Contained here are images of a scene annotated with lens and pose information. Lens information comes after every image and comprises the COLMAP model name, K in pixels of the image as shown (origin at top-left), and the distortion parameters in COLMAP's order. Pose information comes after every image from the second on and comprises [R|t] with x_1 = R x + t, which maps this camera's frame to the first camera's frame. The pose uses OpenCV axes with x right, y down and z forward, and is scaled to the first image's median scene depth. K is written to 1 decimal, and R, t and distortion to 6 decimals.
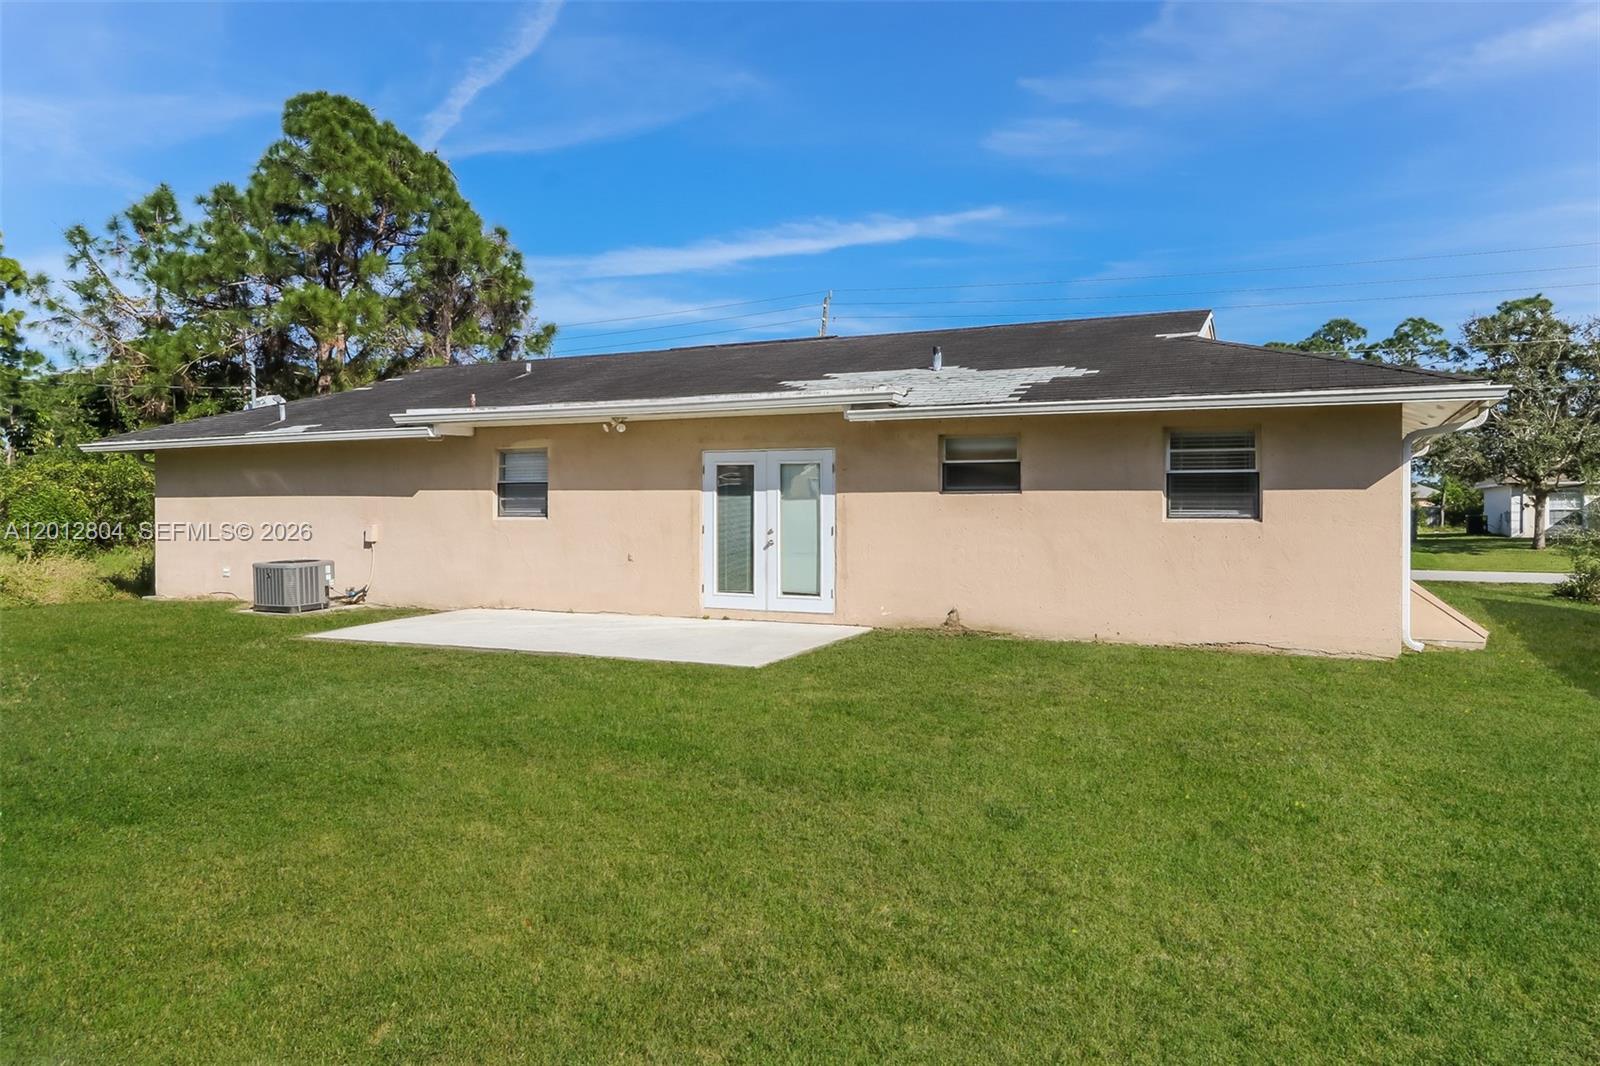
lens RADIAL K [[1087.7, 0, 800.0], [0, 1087.7, 533.0], [0, 0, 1]] dist [0.000247, 0.003448]
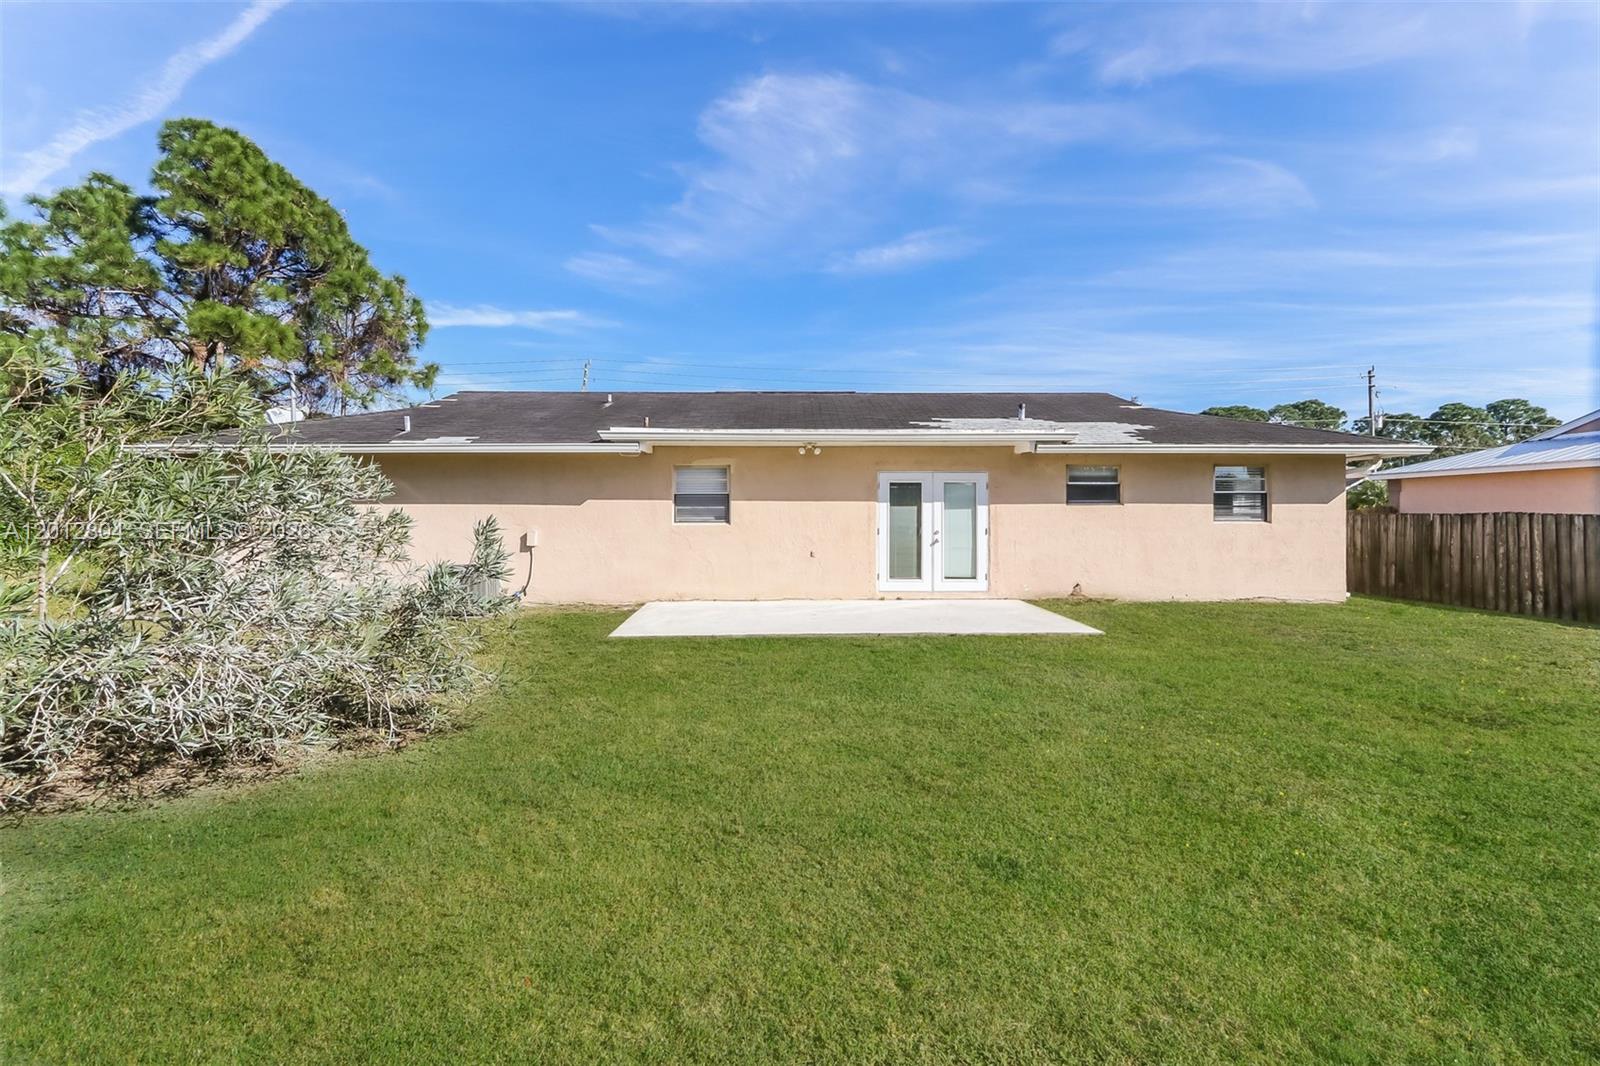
lens RADIAL K [[738.3, 0, 779.7], [0, 738.3, 537.1], [0, 0, 1]] dist [0.017362, 0.000354]
pose [[0.893247, -0.011277, 0.449425, -0.585652], [0.011890, 0.999928, 0.001459, 0.000595], [-0.449409, 0.004041, 0.893317, 0.258979]]
